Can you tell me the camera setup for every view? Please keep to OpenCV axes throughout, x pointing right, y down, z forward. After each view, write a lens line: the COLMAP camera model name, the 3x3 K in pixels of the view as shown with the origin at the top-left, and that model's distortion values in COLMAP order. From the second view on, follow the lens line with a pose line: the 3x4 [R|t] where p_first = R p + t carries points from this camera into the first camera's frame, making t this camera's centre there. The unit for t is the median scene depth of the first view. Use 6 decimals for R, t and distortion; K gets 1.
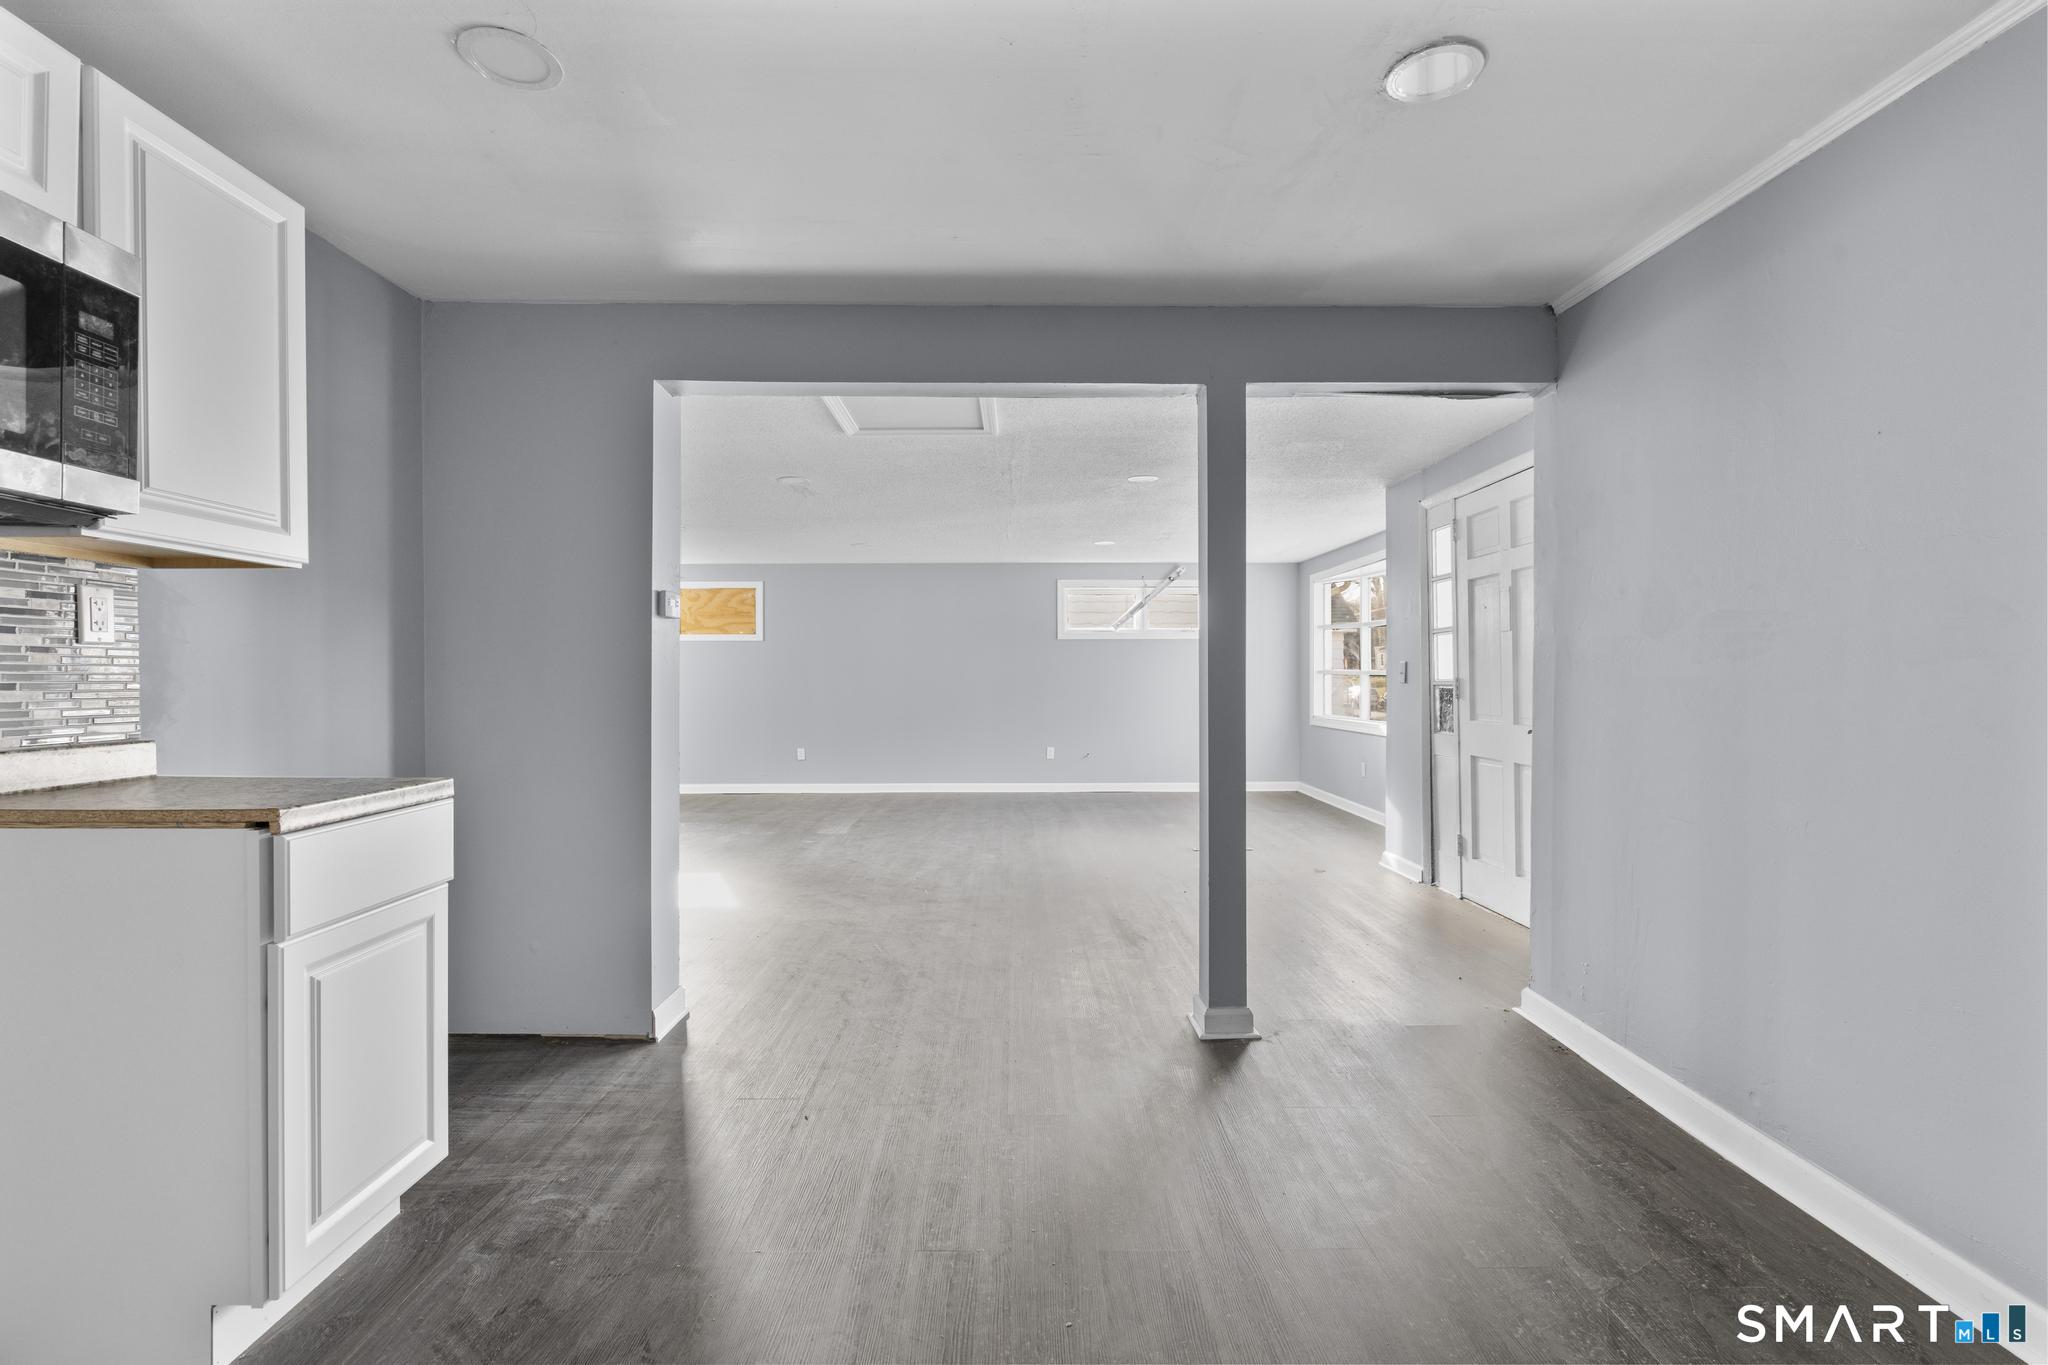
lens RADIAL K [[909.3, 0, 1020.6], [0, 909.3, 684.7], [0, 0, 1]] dist [-0.004201, 0.001875]
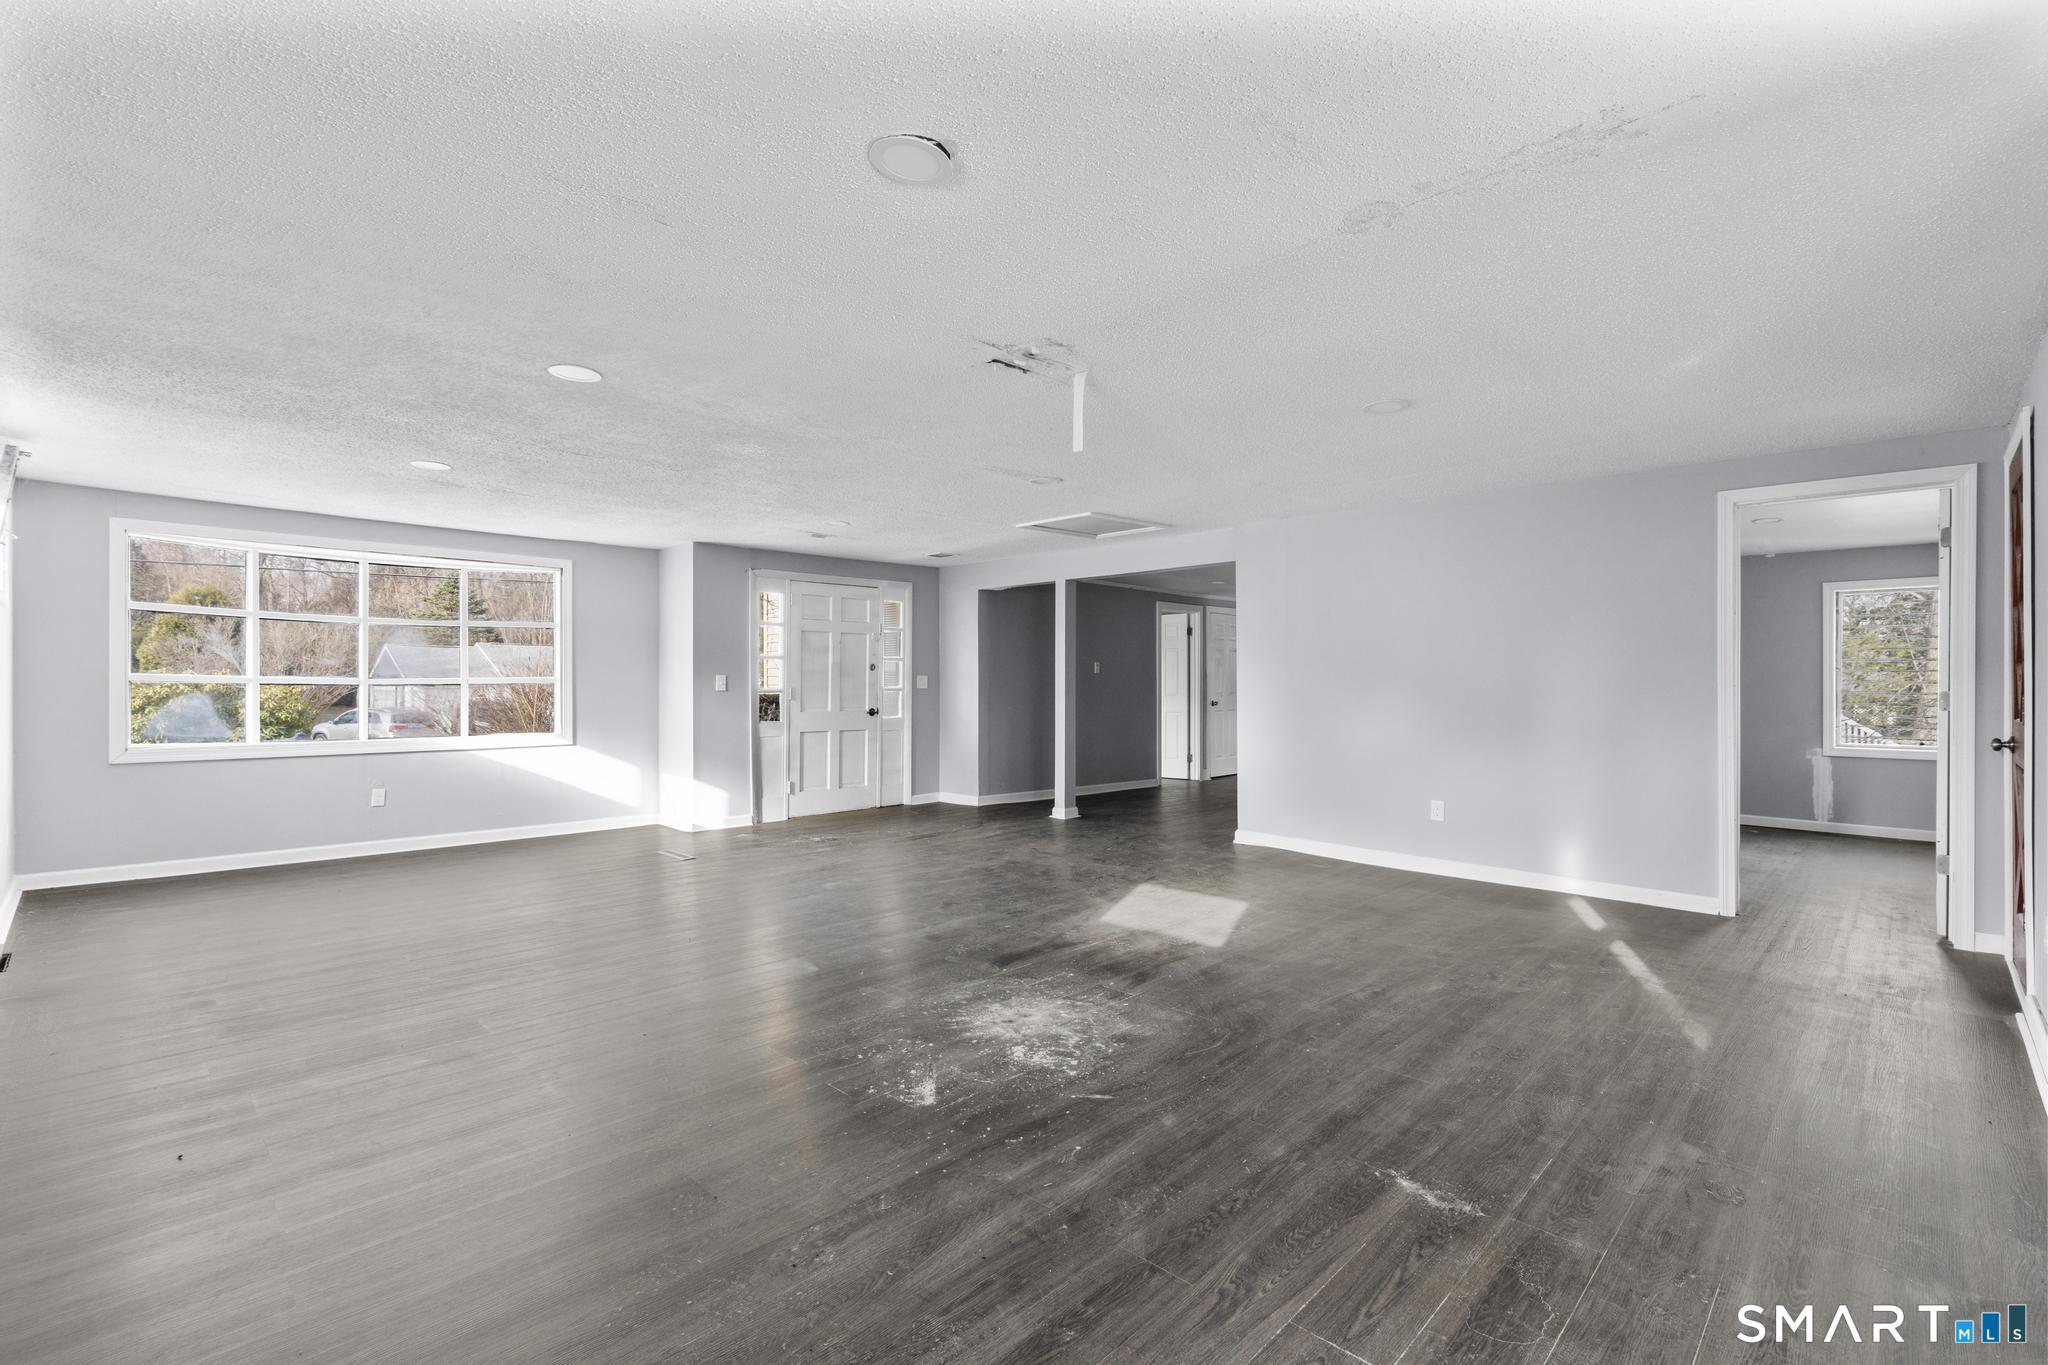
lens RADIAL K [[909.3, 0, 1038.3], [0, 909.3, 681.0], [0, 0, 1]] dist [-0.004201, 0.001875]
pose [[-0.689562, 0.000576, 0.724226, -1.716669], [0.004038, 0.999987, 0.003050, -0.037911], [-0.724215, 0.005027, -0.689556, 2.999472]]
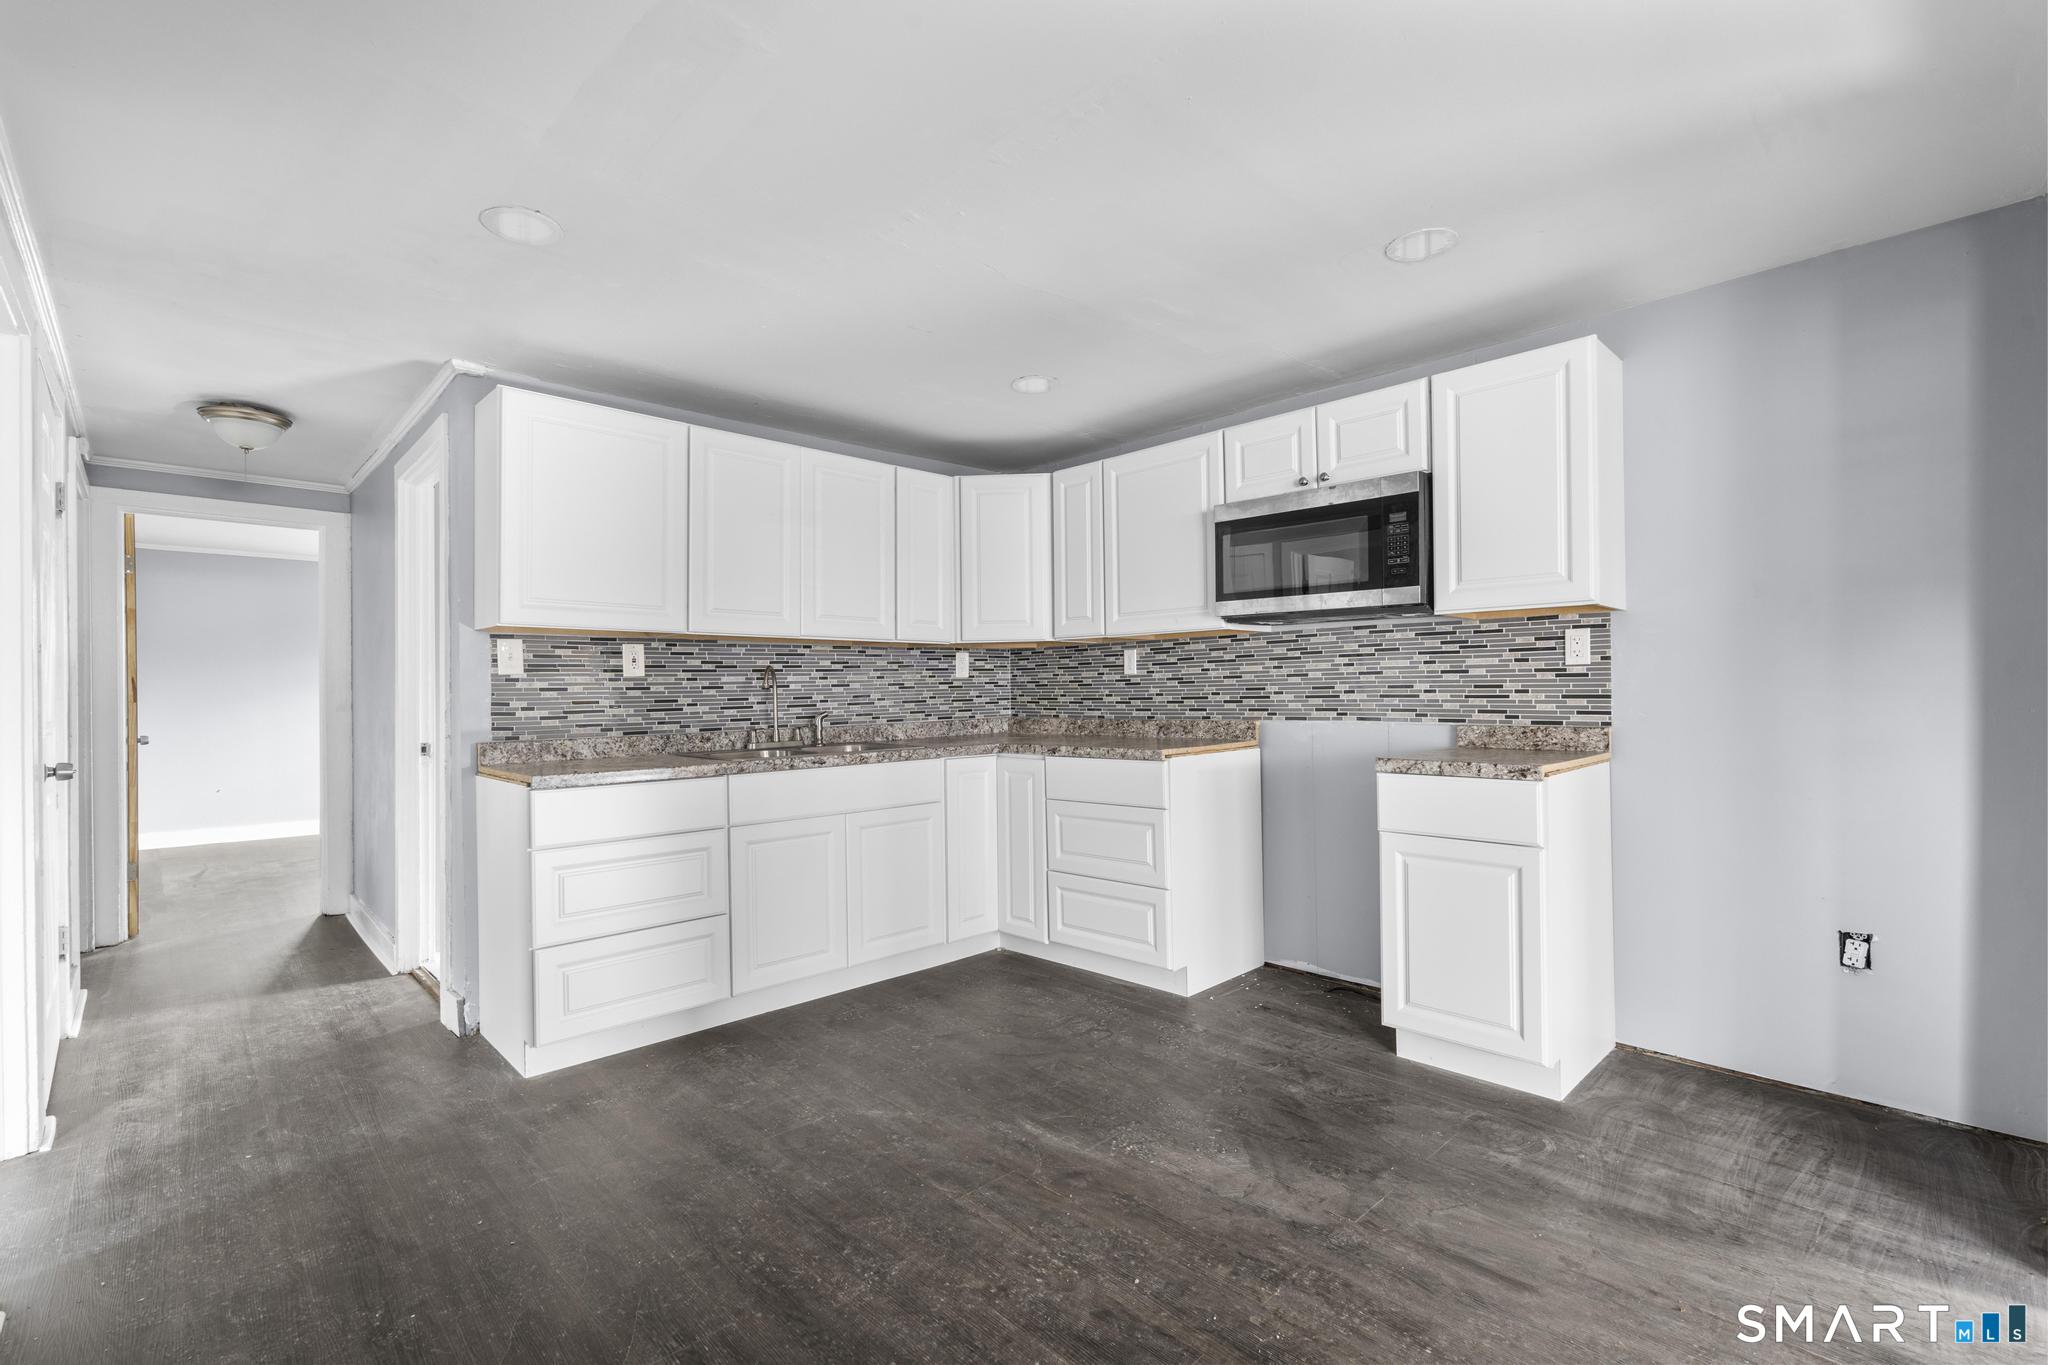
lens RADIAL K [[909.3, 0, 1006.5], [0, 909.3, 686.4], [0, 0, 1]] dist [-0.004201, 0.001875]
pose [[-0.747351, -0.000496, -0.664430, 0.487016], [0.005762, 0.999957, -0.007227, -0.000567], [0.664405, -0.009229, -0.747316, 0.932240]]
